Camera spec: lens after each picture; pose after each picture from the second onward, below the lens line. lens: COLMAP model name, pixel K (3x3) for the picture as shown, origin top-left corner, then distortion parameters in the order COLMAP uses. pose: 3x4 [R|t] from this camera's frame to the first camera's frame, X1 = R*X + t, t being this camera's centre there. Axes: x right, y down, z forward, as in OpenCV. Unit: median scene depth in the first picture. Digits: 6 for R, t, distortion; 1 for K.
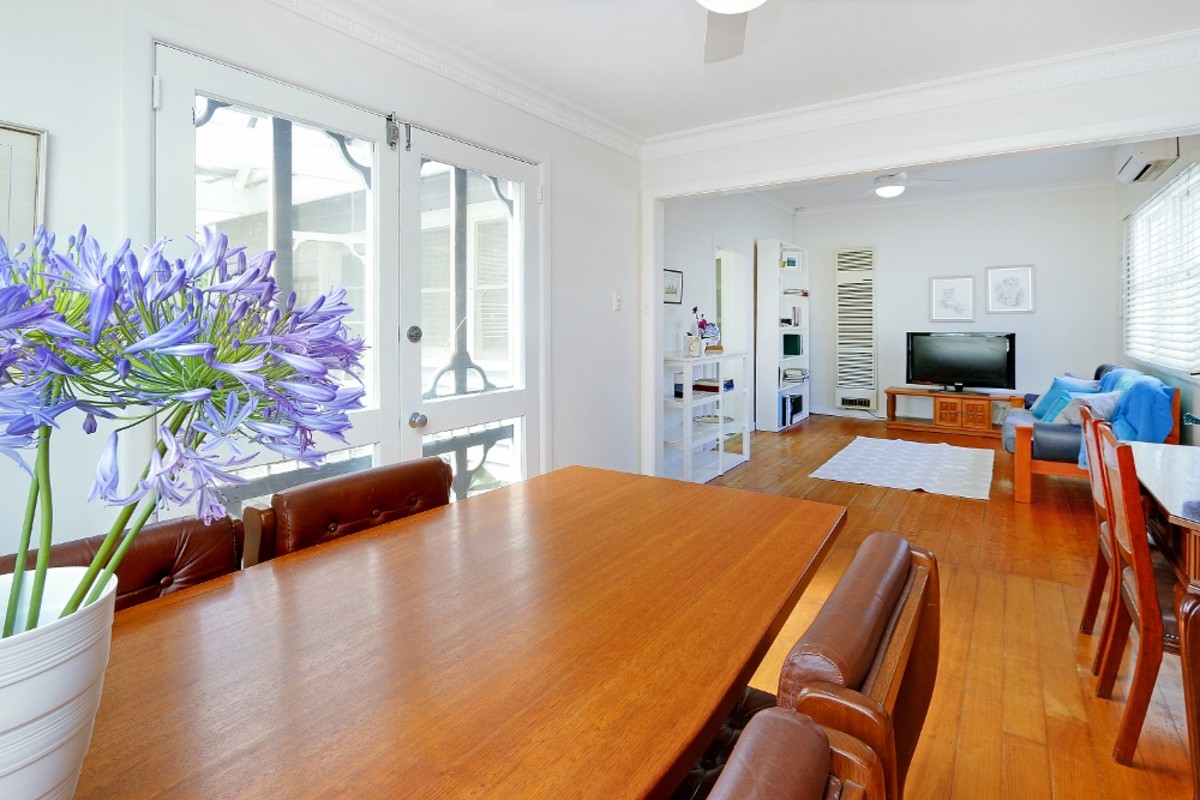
lens RADIAL K [[575.3, 0, 600.0], [0, 575.3, 400.0], [0, 0, 1]] dist [0.000500, 0.000043]
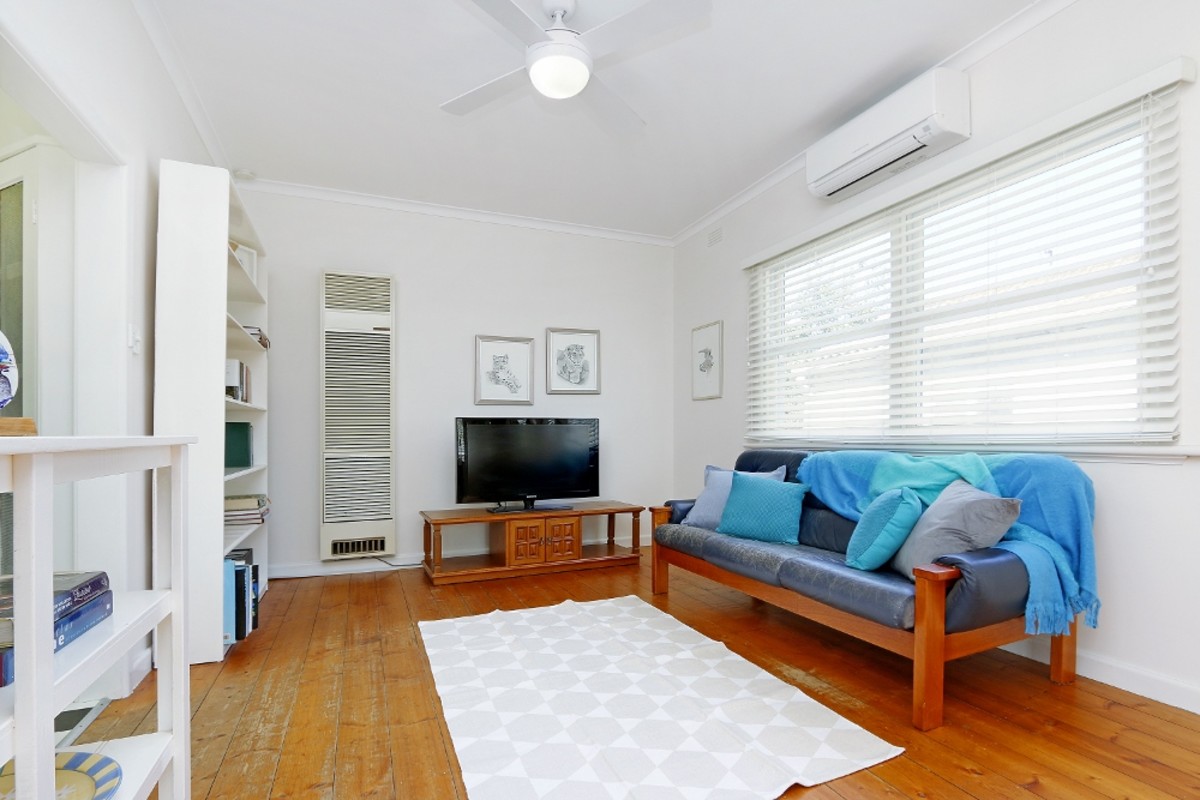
lens RADIAL K [[558.9, 0, 600.0], [0, 558.9, 400.0], [0, 0, 1]] dist [-0.000342, -0.000038]
pose [[0.526120, 0.053933, 0.848699, 0.113799], [0.117770, 0.983750, -0.135522, -0.038971], [-0.842216, 0.171252, 0.511219, 0.574091]]
